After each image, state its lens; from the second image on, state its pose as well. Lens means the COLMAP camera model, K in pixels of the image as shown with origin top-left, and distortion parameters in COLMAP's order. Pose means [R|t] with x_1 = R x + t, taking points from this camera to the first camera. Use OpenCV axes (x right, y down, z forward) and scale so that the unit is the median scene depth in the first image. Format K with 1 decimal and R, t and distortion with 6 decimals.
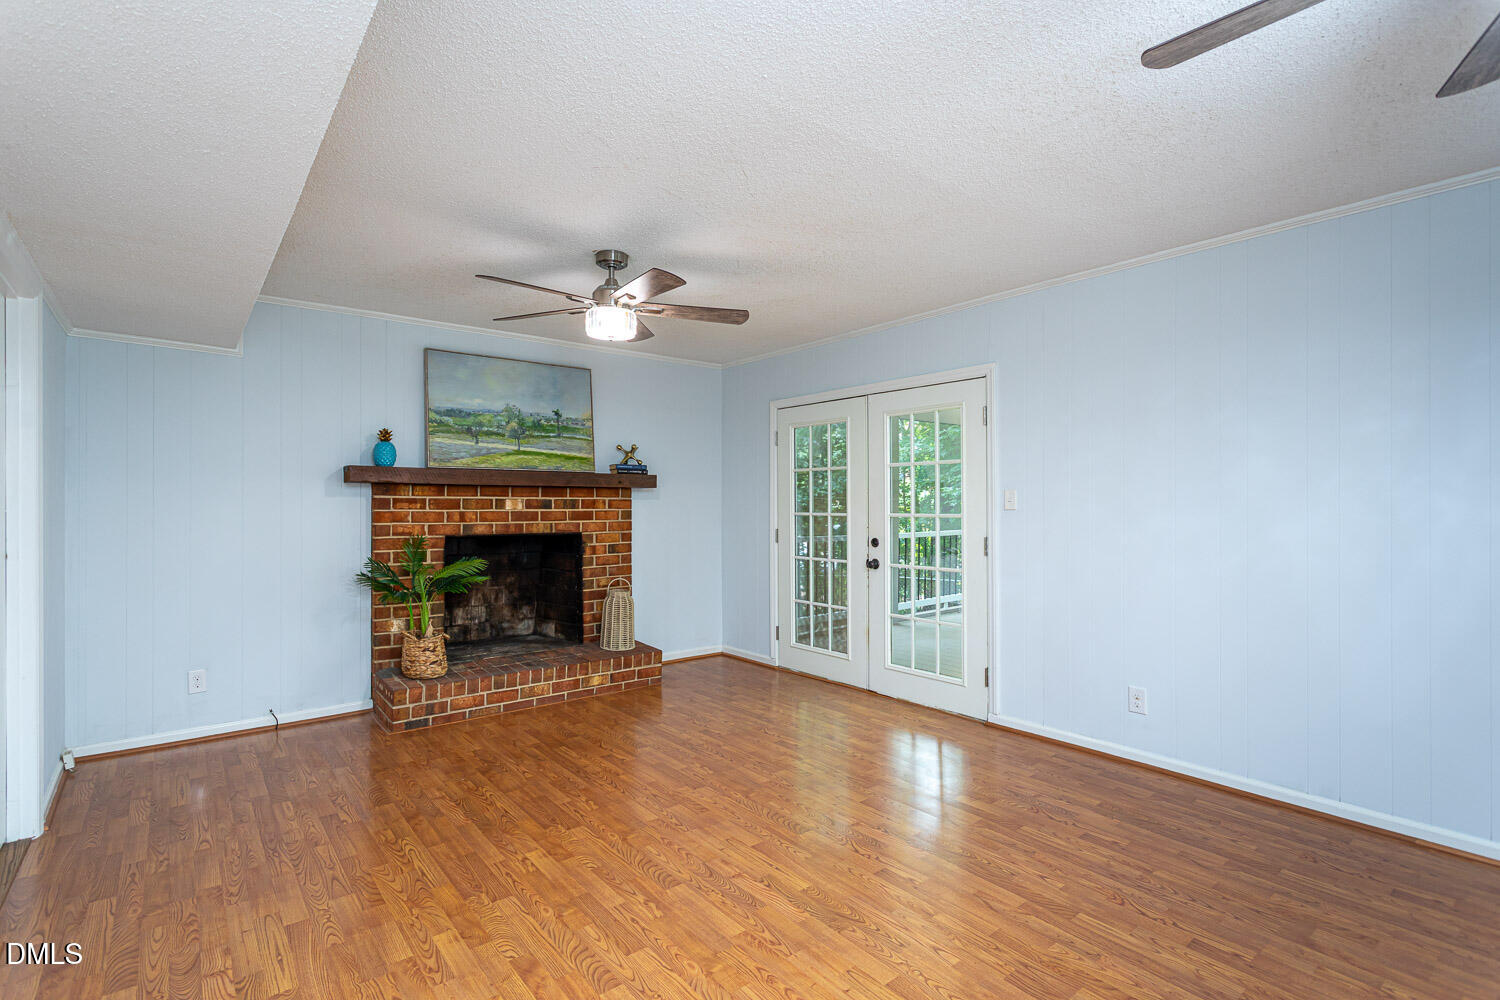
lens RADIAL K [[708.4, 0, 747.7], [0, 708.4, 502.3], [0, 0, 1]] dist [-0.000202, -0.000012]
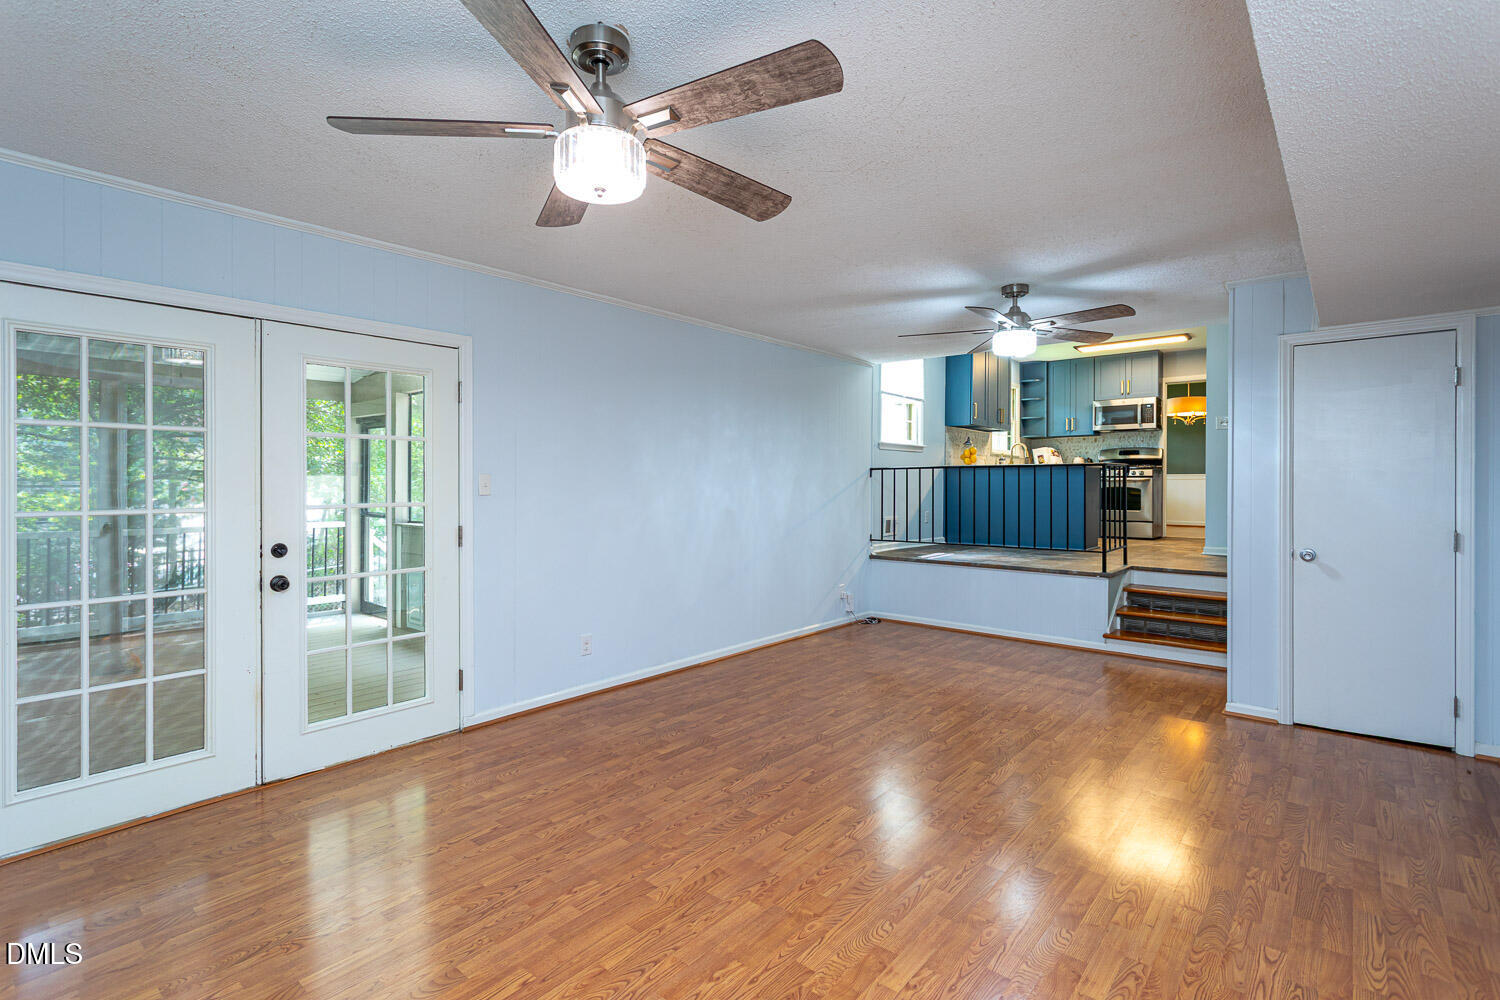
lens RADIAL K [[708.4, 0, 730.9], [0, 708.4, 486.9], [0, 0, 1]] dist [-0.000202, -0.000012]
pose [[-0.171010, -0.001306, 0.985268, -0.552622], [0.003704, 0.999991, 0.001968, -0.001677], [-0.985262, 0.003986, -0.171003, 0.726737]]
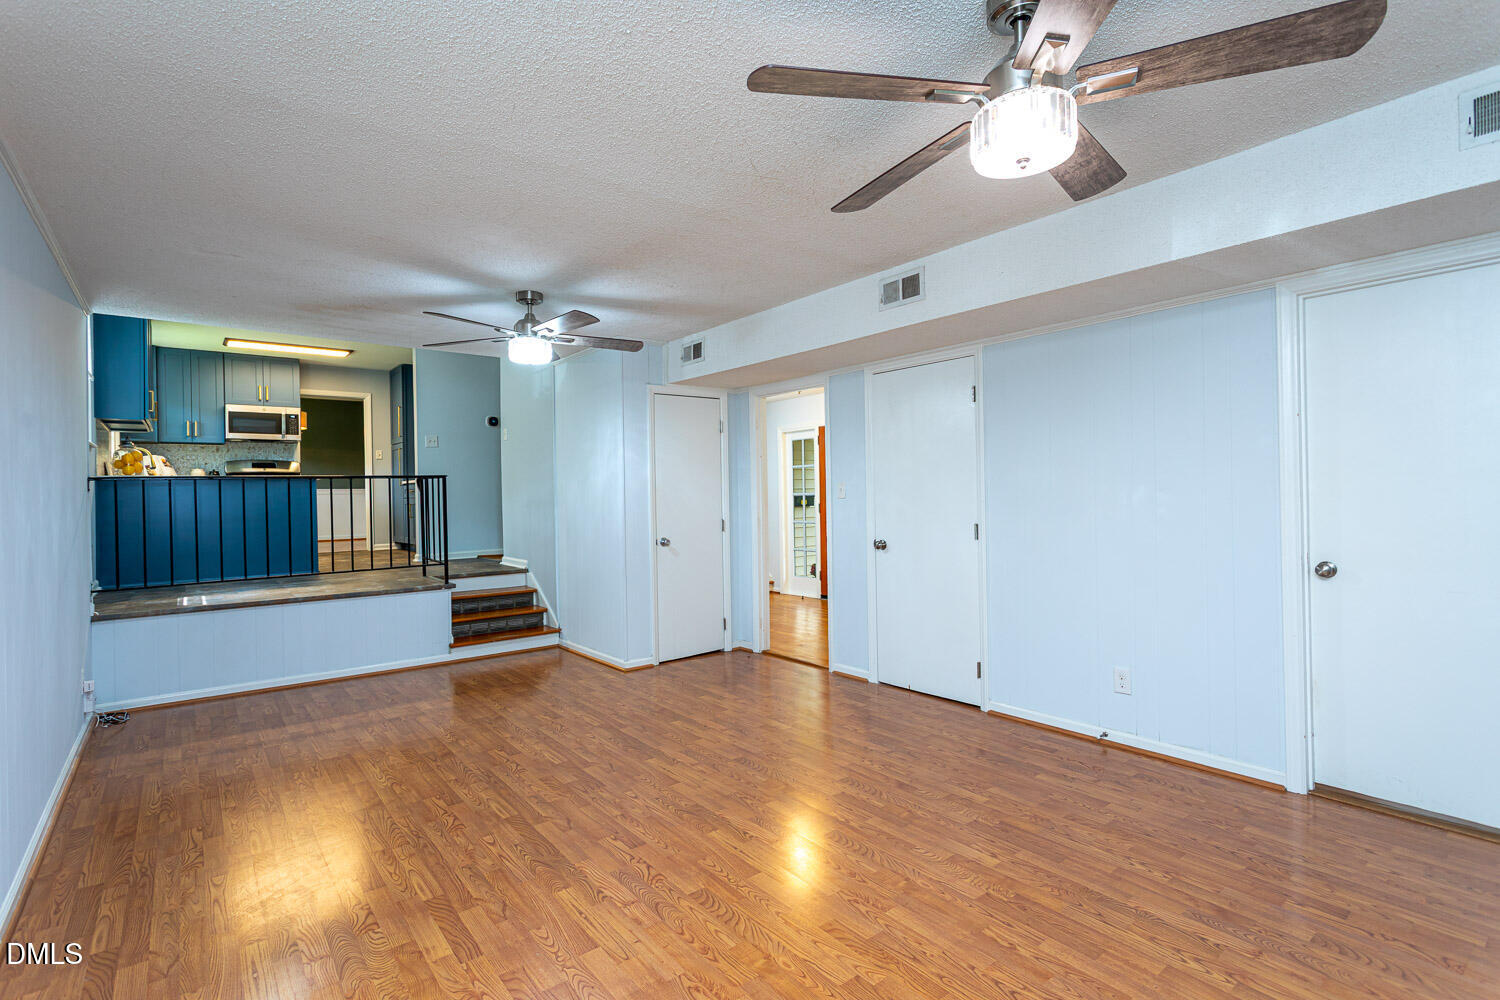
lens RADIAL K [[708.4, 0, 740.0], [0, 708.4, 497.5], [0, 0, 1]] dist [-0.000202, -0.000012]
pose [[-0.999557, 0.020280, 0.021771, 0.001473], [0.020530, 0.999725, 0.011305, -0.002699], [-0.021536, 0.011747, -0.999699, 1.103804]]
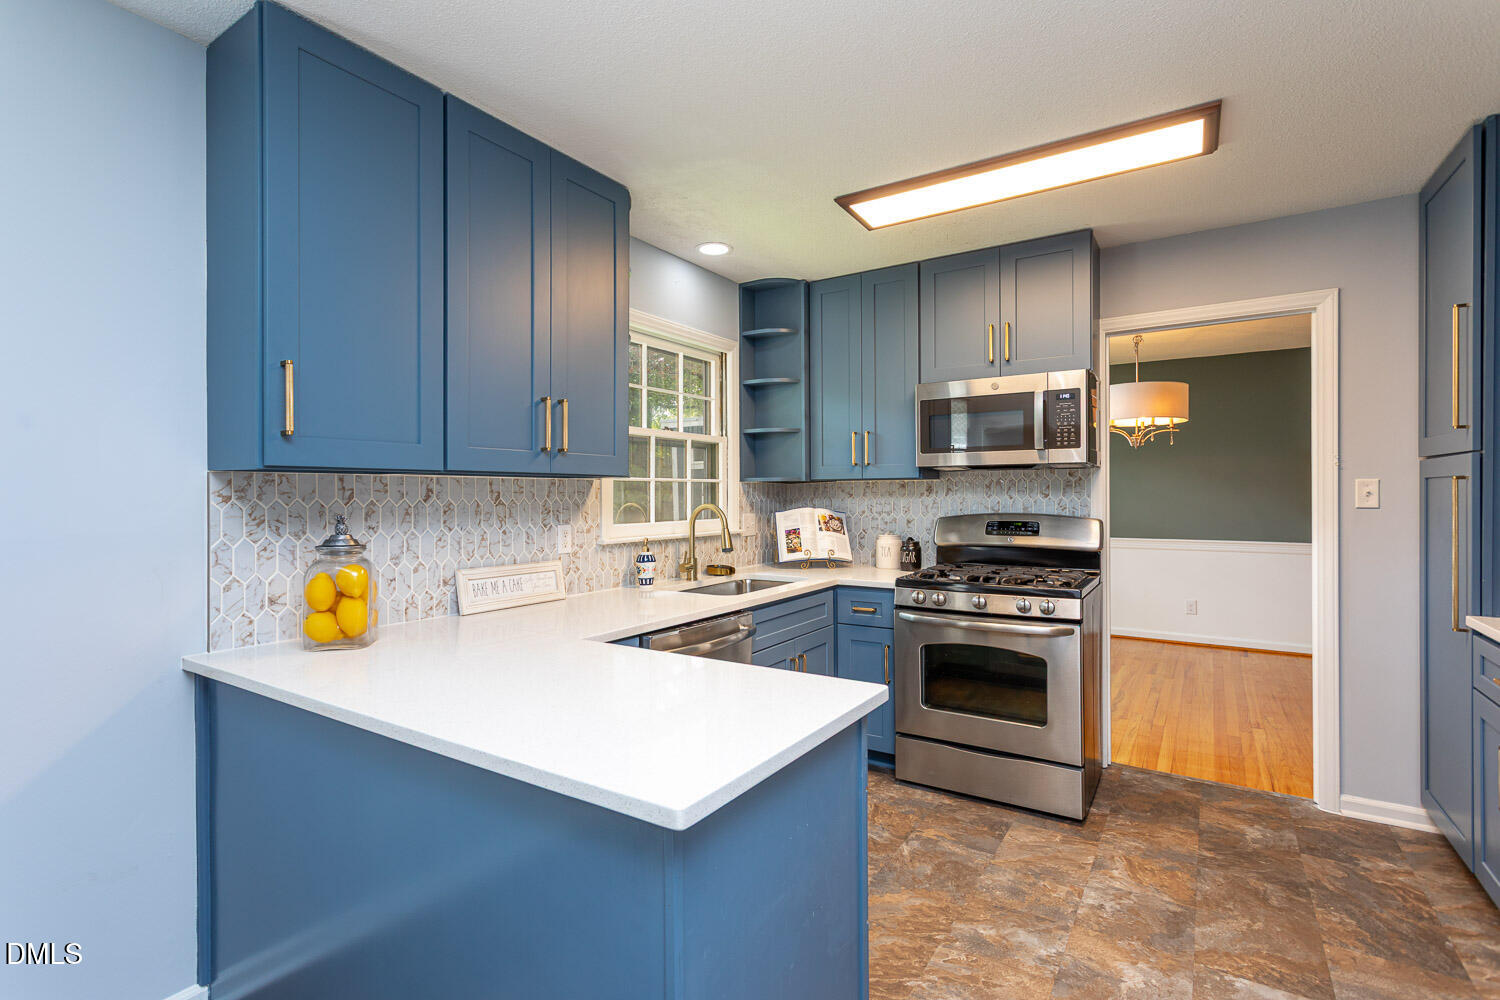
lens RADIAL K [[708.4, 0, 743.8], [0, 708.4, 500.5], [0, 0, 1]] dist [-0.000202, -0.000012]
pose [[-0.301644, 0.003939, 0.953412, 0.717502], [0.002934, 0.999991, -0.003204, -0.126842], [-0.953416, 0.001831, -0.301653, -0.326058]]
